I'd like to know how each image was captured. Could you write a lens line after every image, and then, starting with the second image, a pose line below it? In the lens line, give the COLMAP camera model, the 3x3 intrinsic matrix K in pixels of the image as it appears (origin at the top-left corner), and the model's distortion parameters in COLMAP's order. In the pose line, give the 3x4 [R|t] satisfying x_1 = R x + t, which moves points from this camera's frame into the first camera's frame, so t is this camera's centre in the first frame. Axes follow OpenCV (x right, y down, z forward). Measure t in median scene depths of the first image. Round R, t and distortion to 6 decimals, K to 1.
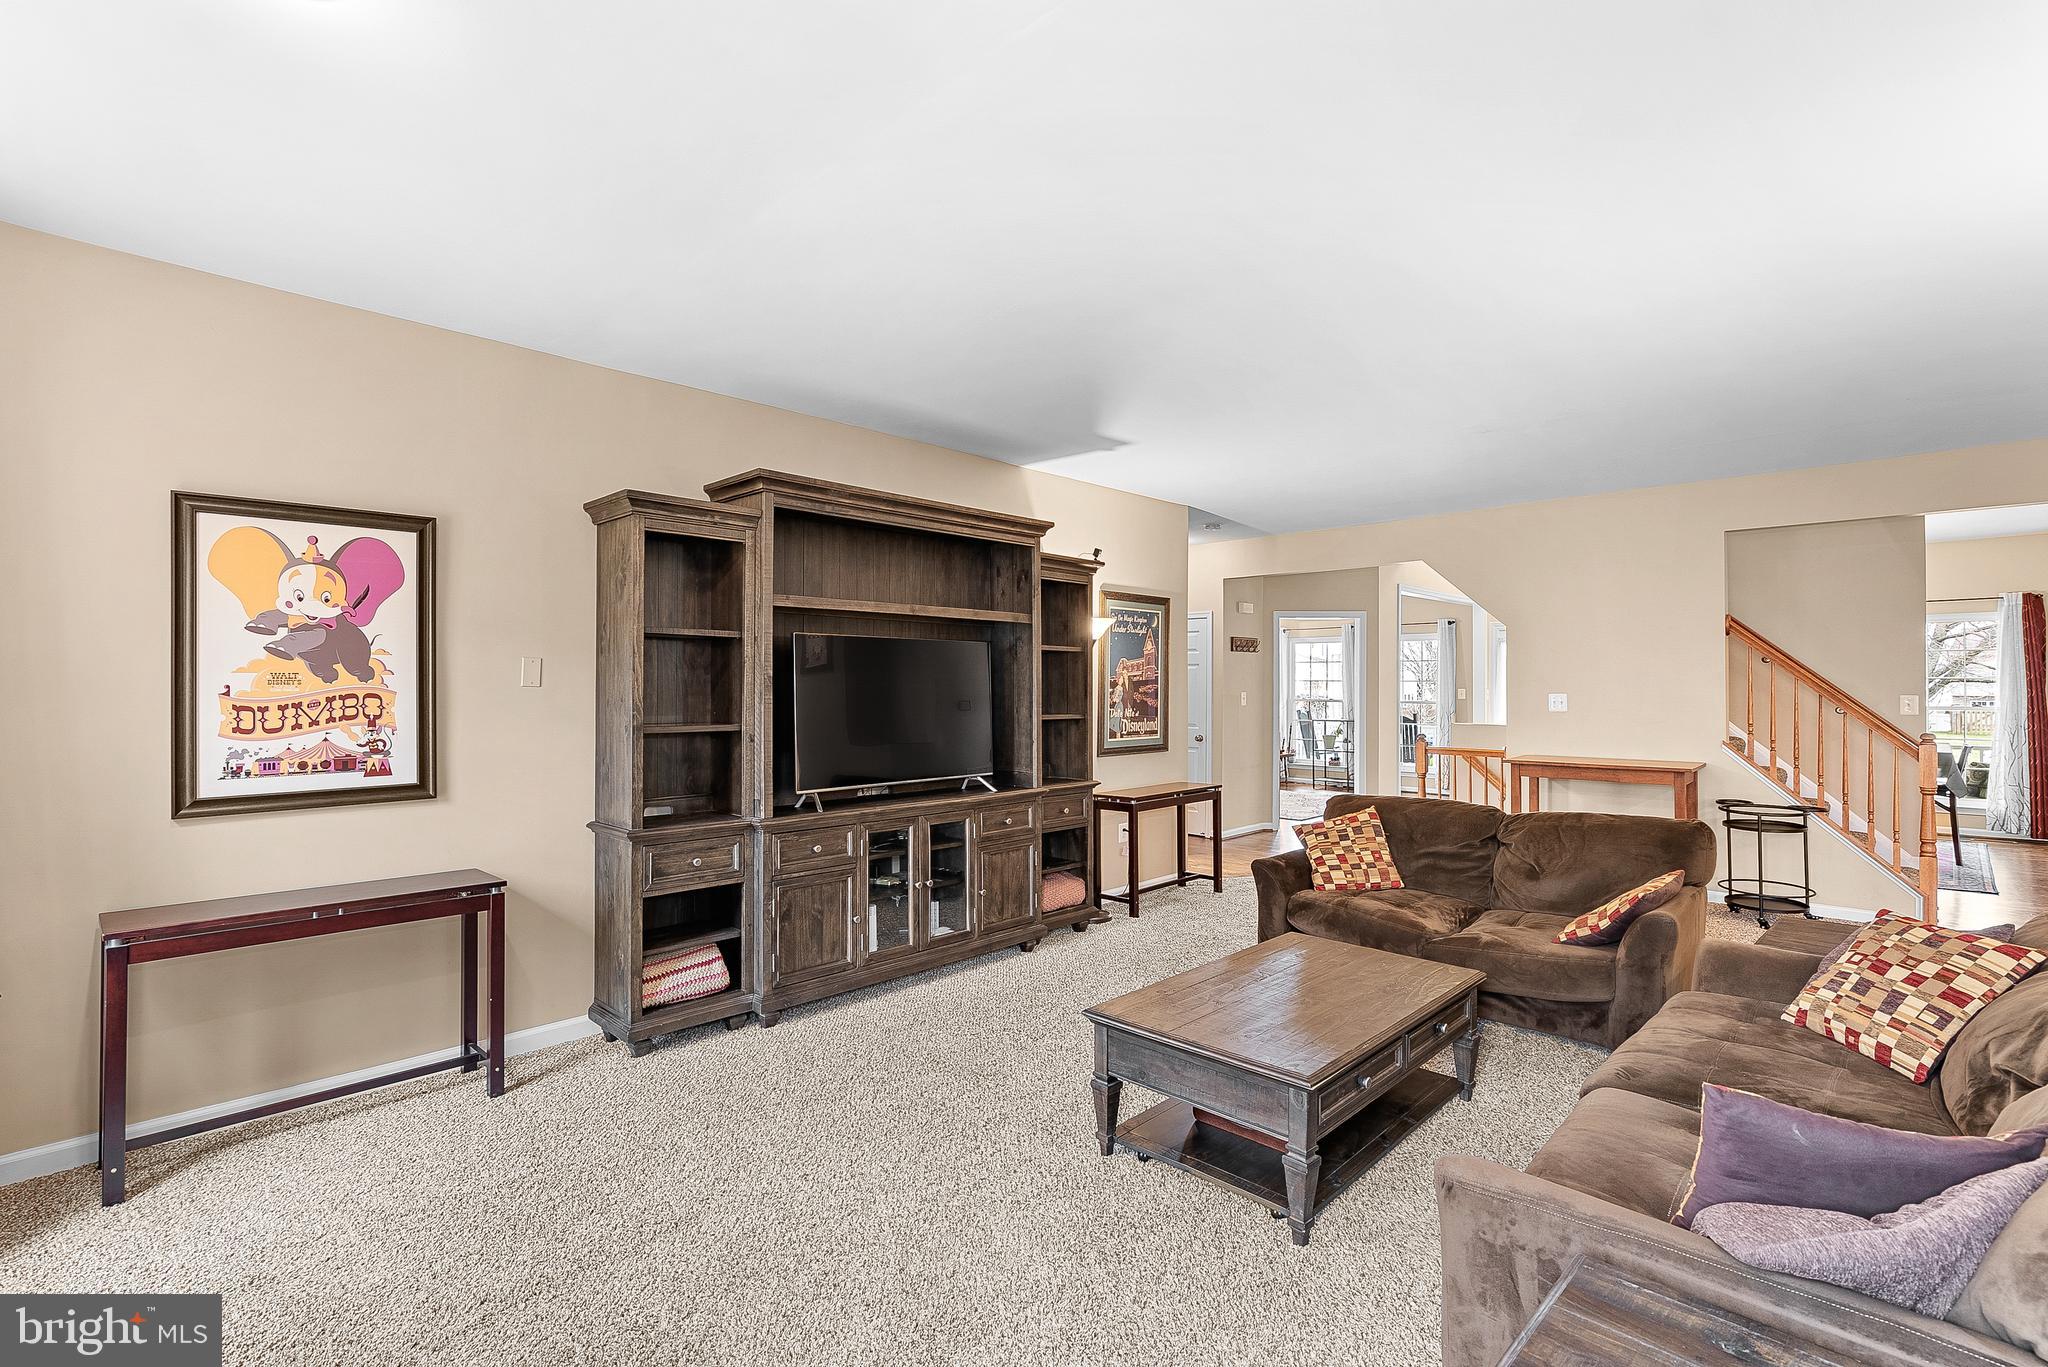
lens RADIAL K [[937.3, 0, 1016.9], [0, 937.3, 679.7], [0, 0, 1]] dist [-0.002618, 0.001705]
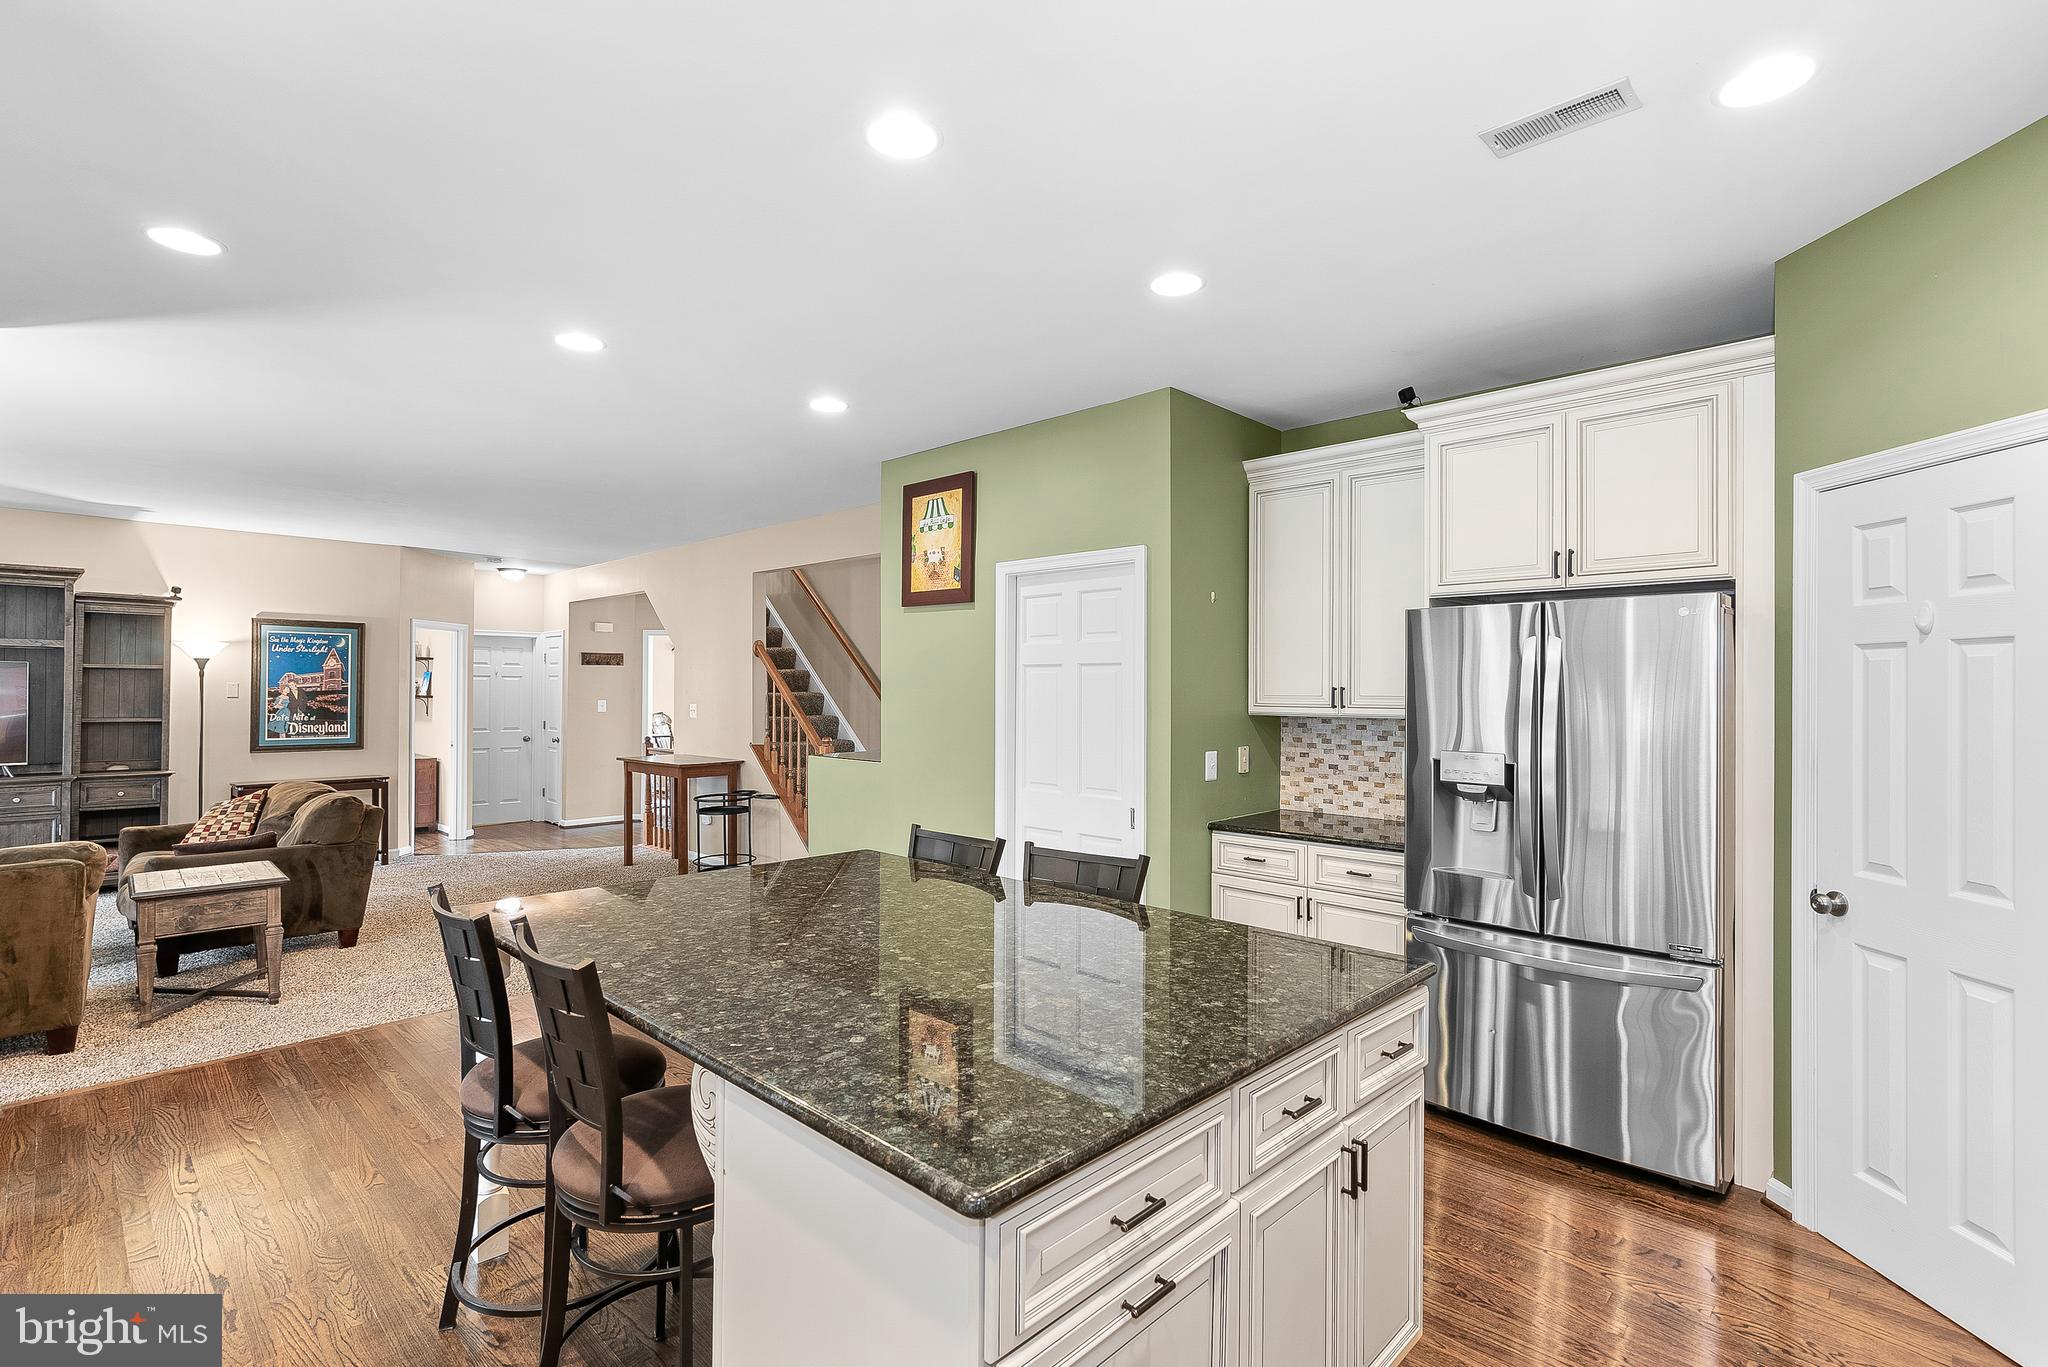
lens RADIAL K [[937.3, 0, 987.8], [0, 937.3, 677.2], [0, 0, 1]] dist [-0.002618, 0.001705]
pose [[0.999854, 0.000256, -0.017090, 1.052562], [-0.000412, 0.999958, -0.009129, -0.006237], [0.017087, 0.009135, 0.999812, -0.213018]]
